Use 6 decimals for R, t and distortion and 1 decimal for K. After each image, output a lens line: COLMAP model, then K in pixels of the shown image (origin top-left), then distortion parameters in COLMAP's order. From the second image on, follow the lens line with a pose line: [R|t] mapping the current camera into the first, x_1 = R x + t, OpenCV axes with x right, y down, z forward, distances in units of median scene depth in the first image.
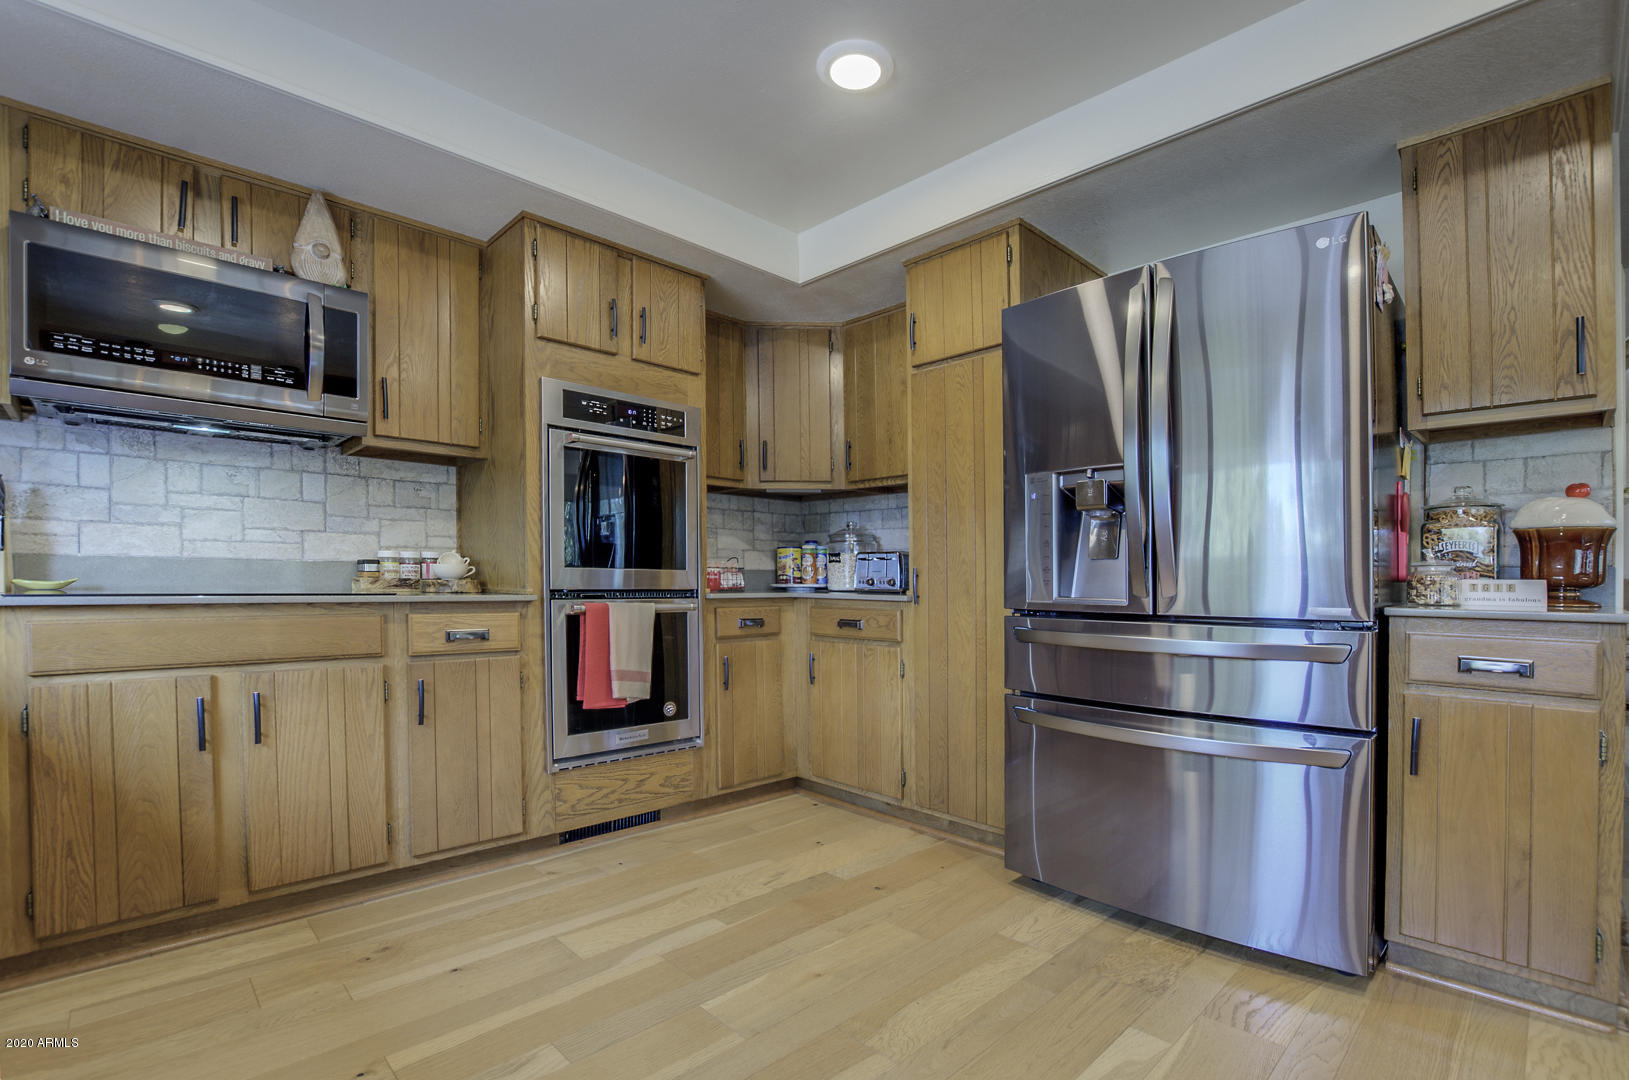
lens RADIAL K [[744.4, 0, 808.2], [0, 744.4, 581.8], [0, 0, 1]] dist [-0.025200, 0.000155]
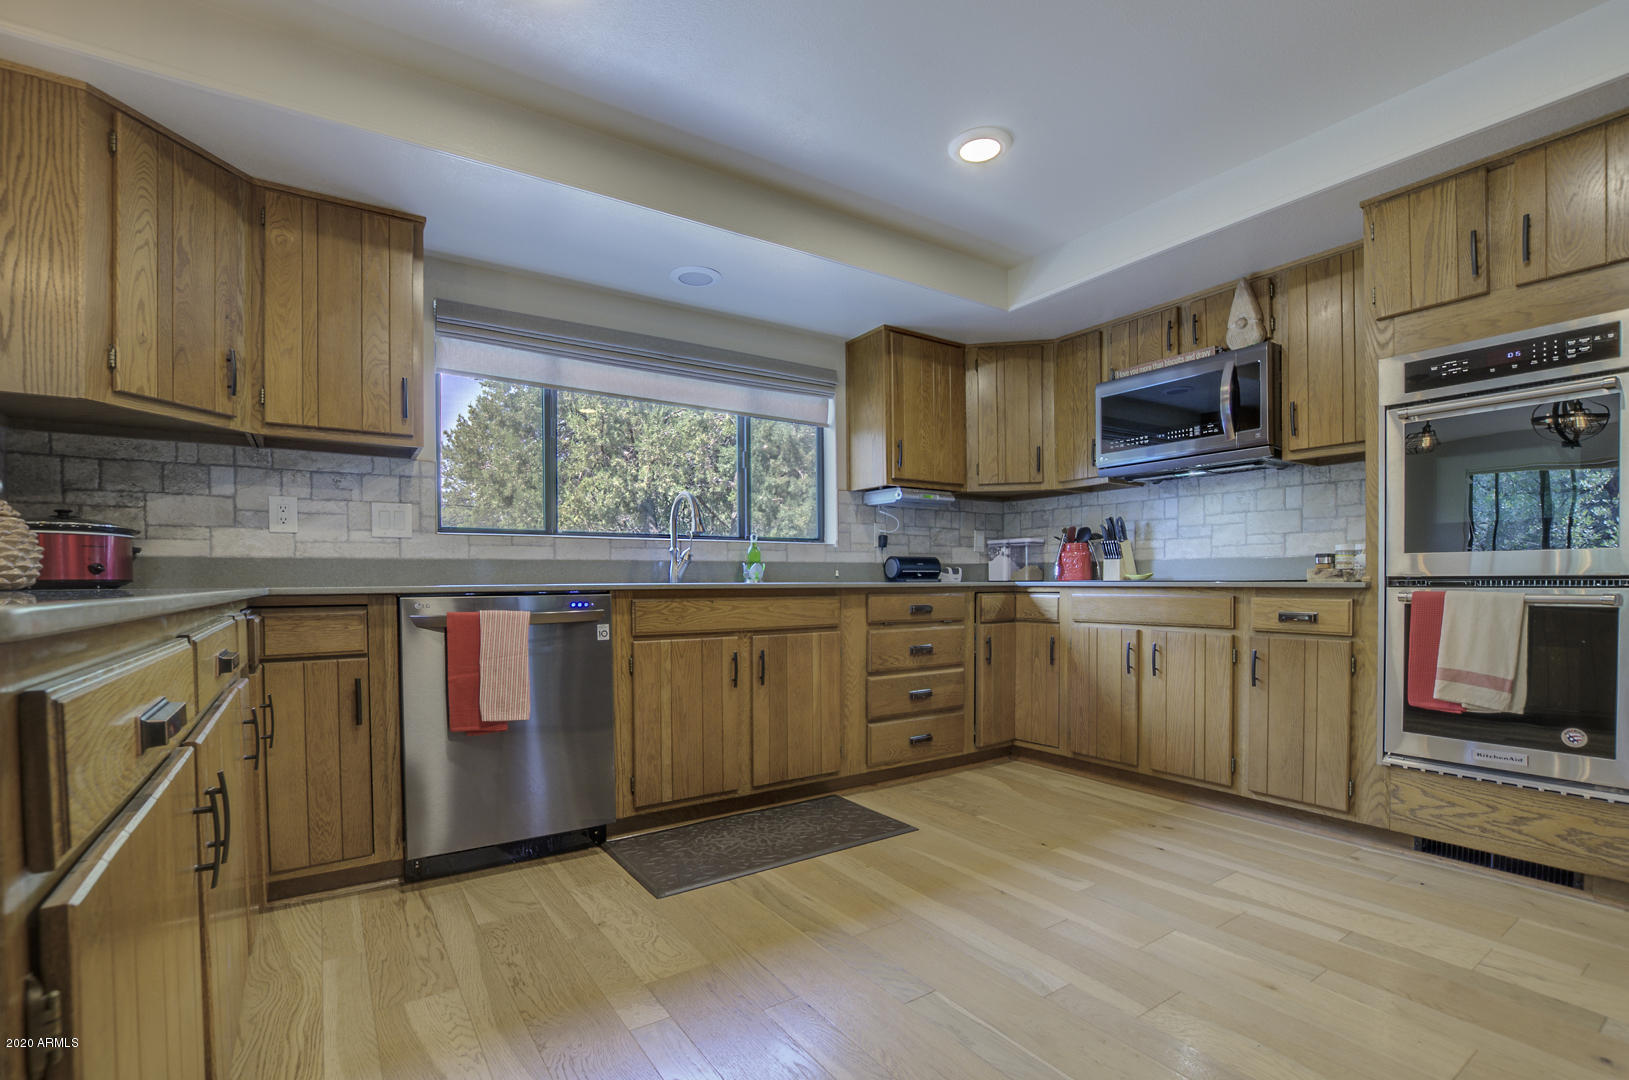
lens RADIAL K [[744.4, 0, 808.2], [0, 744.4, 581.8], [0, 0, 1]] dist [-0.025200, 0.000155]
pose [[-0.174499, -0.007213, -0.984631, 0.727718], [0.001966, 0.999969, -0.007674, 0.023279], [0.984655, -0.003275, -0.174480, 0.423041]]
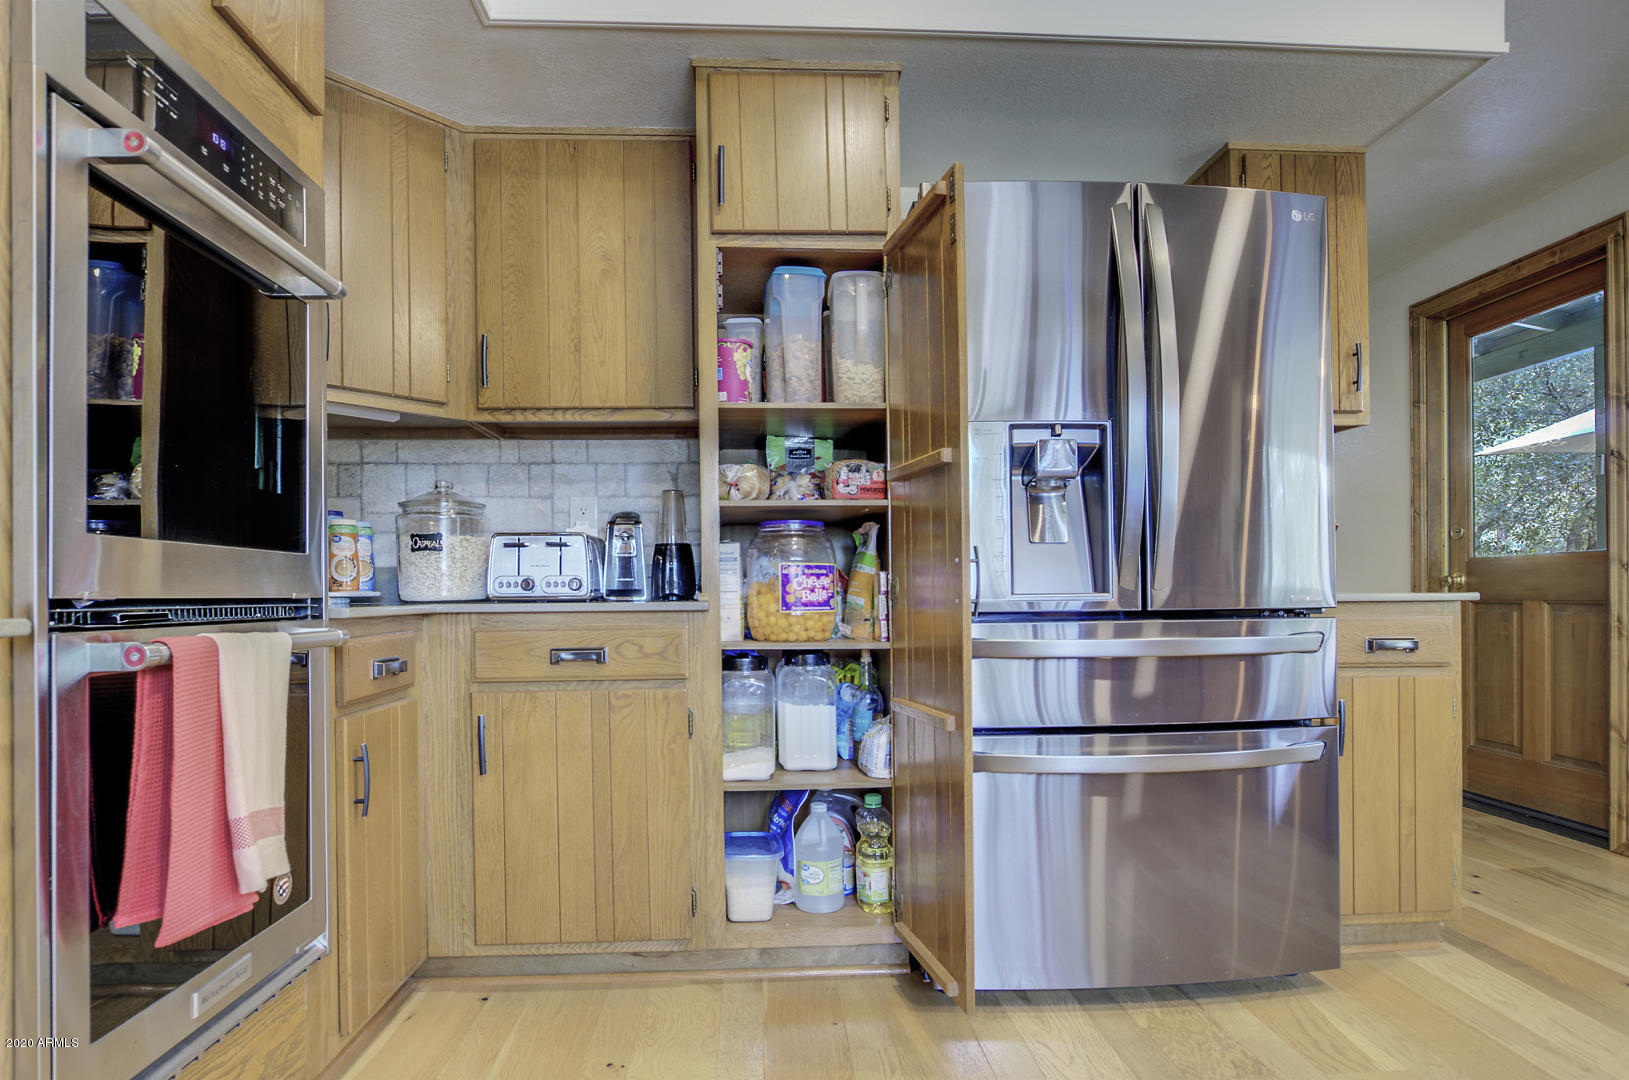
lens RADIAL K [[906.7, 0, 813.5], [0, 906.7, 575.3], [0, 0, 1]] dist [-0.005765, -0.001166]
pose [[0.648040, -0.000538, 0.761606, -0.424624], [0.017634, 0.999742, -0.014298, 0.010360], [-0.761402, 0.022696, 0.647882, 0.499553]]
